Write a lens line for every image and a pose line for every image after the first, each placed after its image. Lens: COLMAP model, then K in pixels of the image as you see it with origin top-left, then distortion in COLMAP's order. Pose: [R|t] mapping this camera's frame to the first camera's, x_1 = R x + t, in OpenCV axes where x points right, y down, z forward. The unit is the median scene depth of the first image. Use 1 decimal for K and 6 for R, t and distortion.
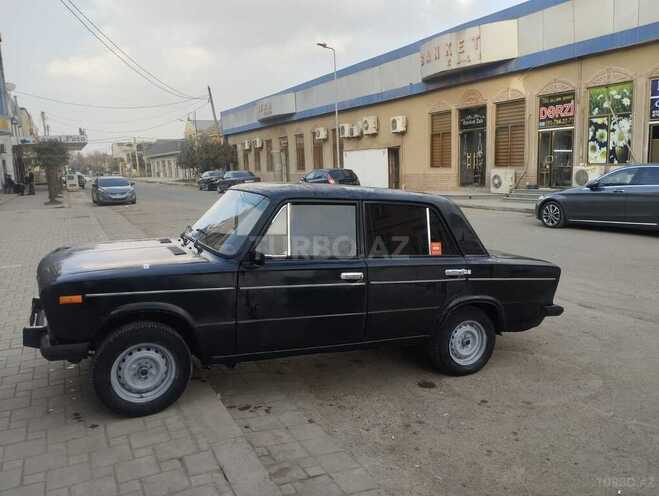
lens RADIAL K [[546.4, 0, 329.5], [0, 546.4, 248.0], [0, 0, 1]] dist [0.112219, -0.139389]
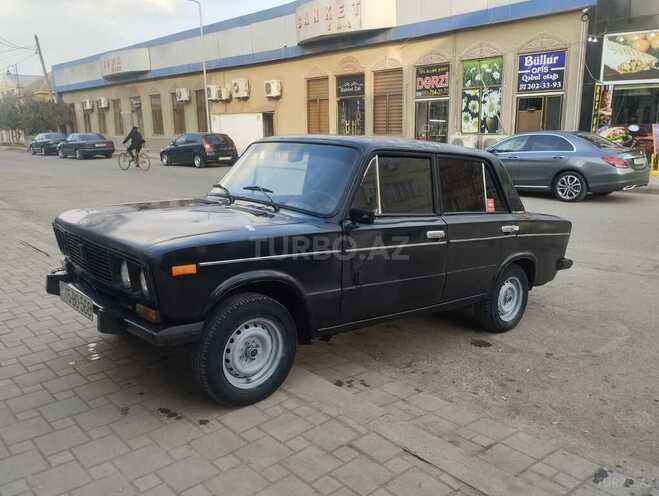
lens RADIAL K [[549.6, 0, 324.1], [0, 549.6, 246.4], [0, 0, 1]] dist [0.104357, -0.130066]
pose [[0.960985, -0.035985, 0.274249, -0.089775], [0.021937, 0.998293, 0.054121, 0.003540], [-0.275729, -0.045993, 0.960134, 0.032331]]
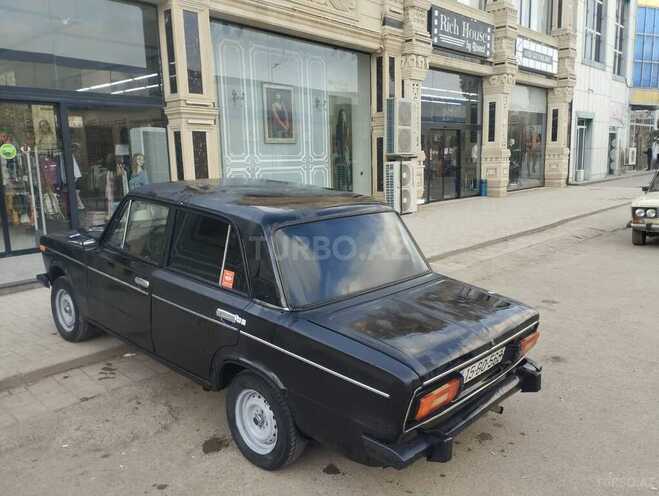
lens RADIAL K [[539.8, 0, 329.5], [0, 539.8, 248.0], [0, 0, 1]] dist [0.105998, -0.125343]
pose [[0.389360, 0.171656, -0.904949, 0.226587], [-0.125730, 0.983190, 0.132402, -0.038793], [0.912464, 0.062227, 0.404397, 0.203113]]
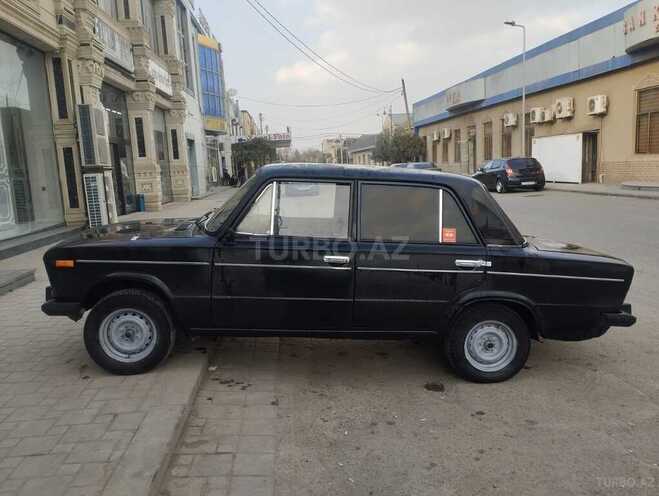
lens RADIAL K [[549.6, 0, 324.1], [0, 549.6, 246.4], [0, 0, 1]] dist [0.104357, -0.130066]
pose [[0.928618, 0.043405, -0.368489, 0.082861], [-0.040440, 0.999058, 0.015770, 0.003187], [0.368826, 0.000258, 0.929498, 0.023675]]
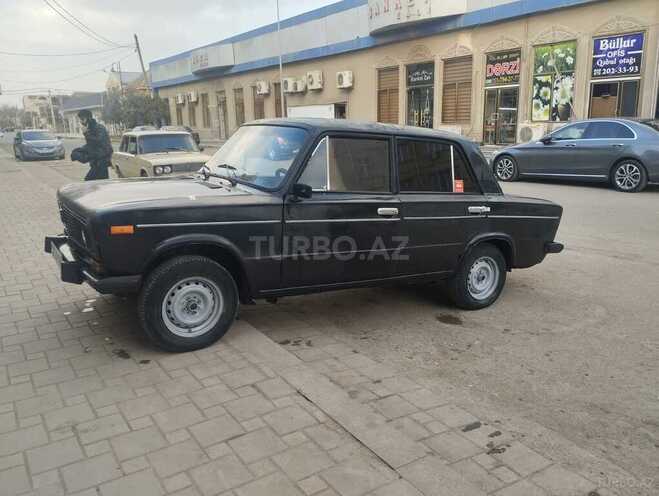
lens RADIAL K [[547.4, 0, 327.7], [0, 547.4, 249.6], [0, 0, 1]] dist [0.113108, -0.145014]
pose [[0.992291, -0.013821, 0.123155, -0.042859], [0.004989, 0.997412, 0.071731, 0.010868], [-0.123828, -0.070563, 0.989792, 0.002916]]
